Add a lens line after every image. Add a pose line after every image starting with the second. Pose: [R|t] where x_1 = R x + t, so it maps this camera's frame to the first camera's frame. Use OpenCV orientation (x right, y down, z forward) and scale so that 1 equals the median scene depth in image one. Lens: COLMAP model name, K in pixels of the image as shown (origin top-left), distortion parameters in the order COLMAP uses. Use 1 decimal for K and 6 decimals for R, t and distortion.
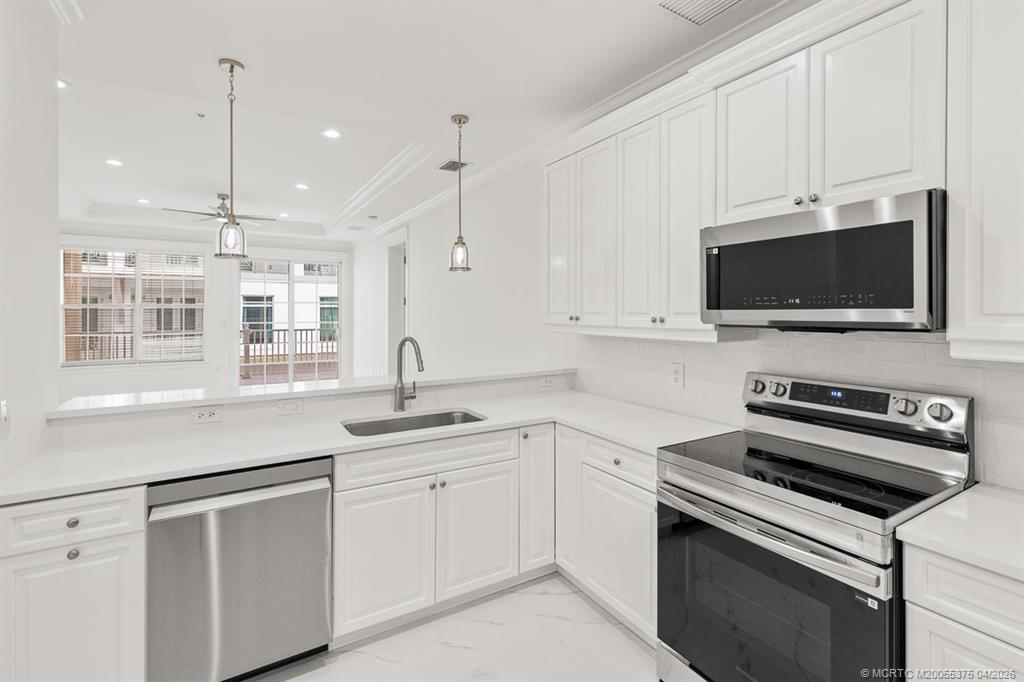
lens RADIAL K [[463.7, 0, 511.1], [0, 463.7, 309.2], [0, 0, 1]] dist [0.001512, -0.000055]
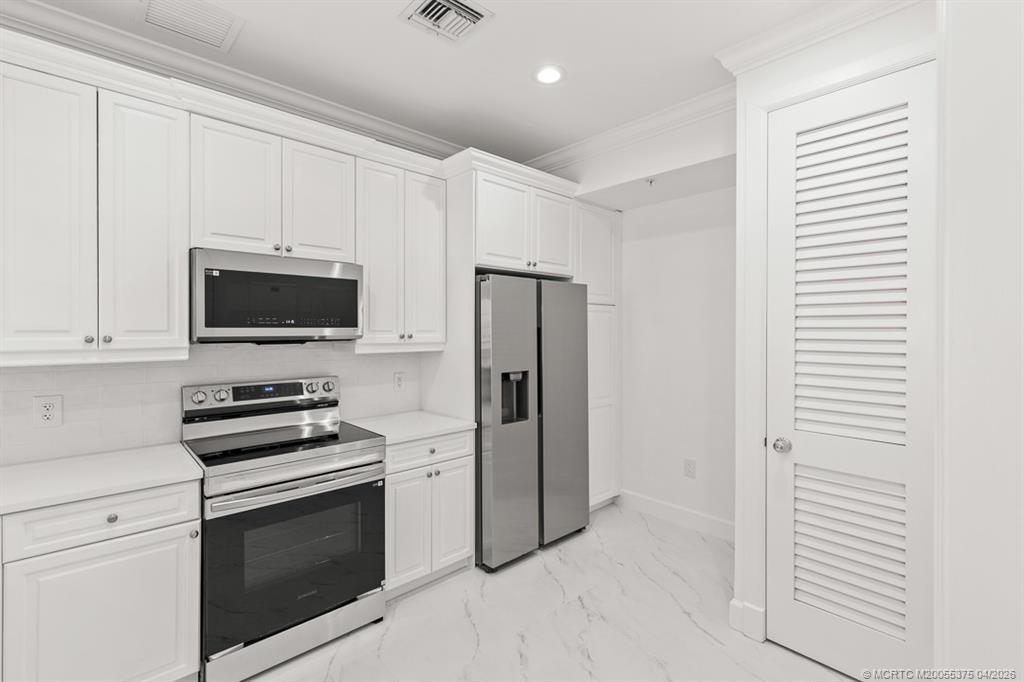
lens RADIAL K [[460.5, 0, 508.7], [0, 460.5, 332.2], [0, 0, 1]] dist [0.001963, -0.000206]
pose [[-0.195292, -0.003100, 0.980740, -0.628510], [-0.005289, 0.999984, 0.002107, 0.005194], [-0.980731, -0.004776, -0.195305, 0.456304]]
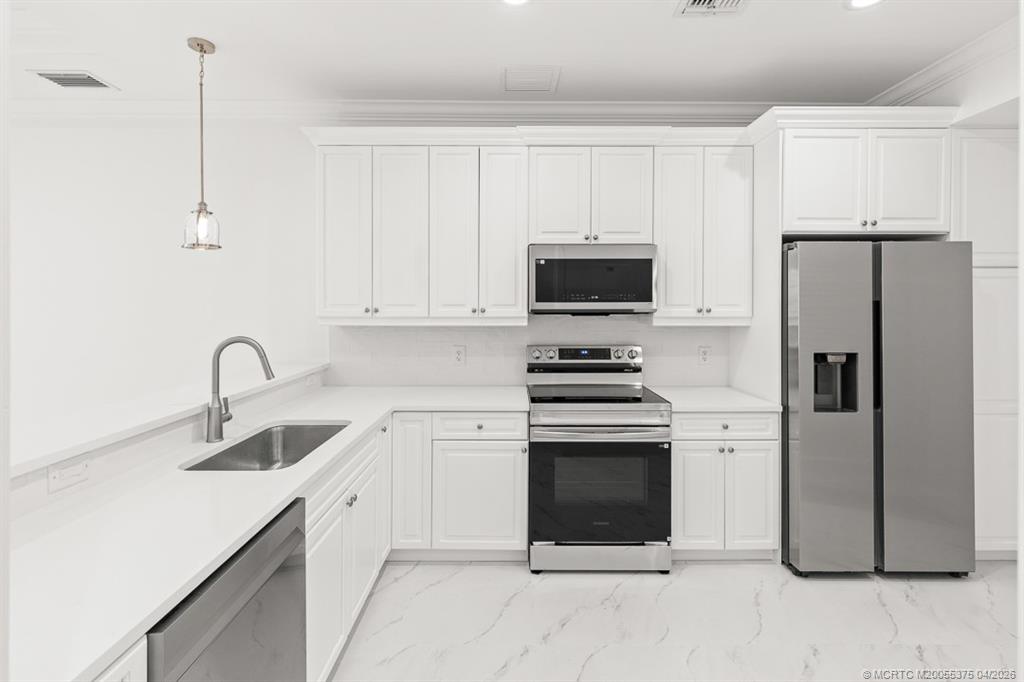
lens RADIAL K [[464.9, 0, 506.6], [0, 464.9, 304.0], [0, 0, 1]] dist [-0.001914, -0.000763]
pose [[0.526572, 0.002903, 0.850125, -0.720132], [-0.004878, 0.999988, -0.000394, 0.006088], [-0.850116, -0.003940, 0.526580, 0.278002]]
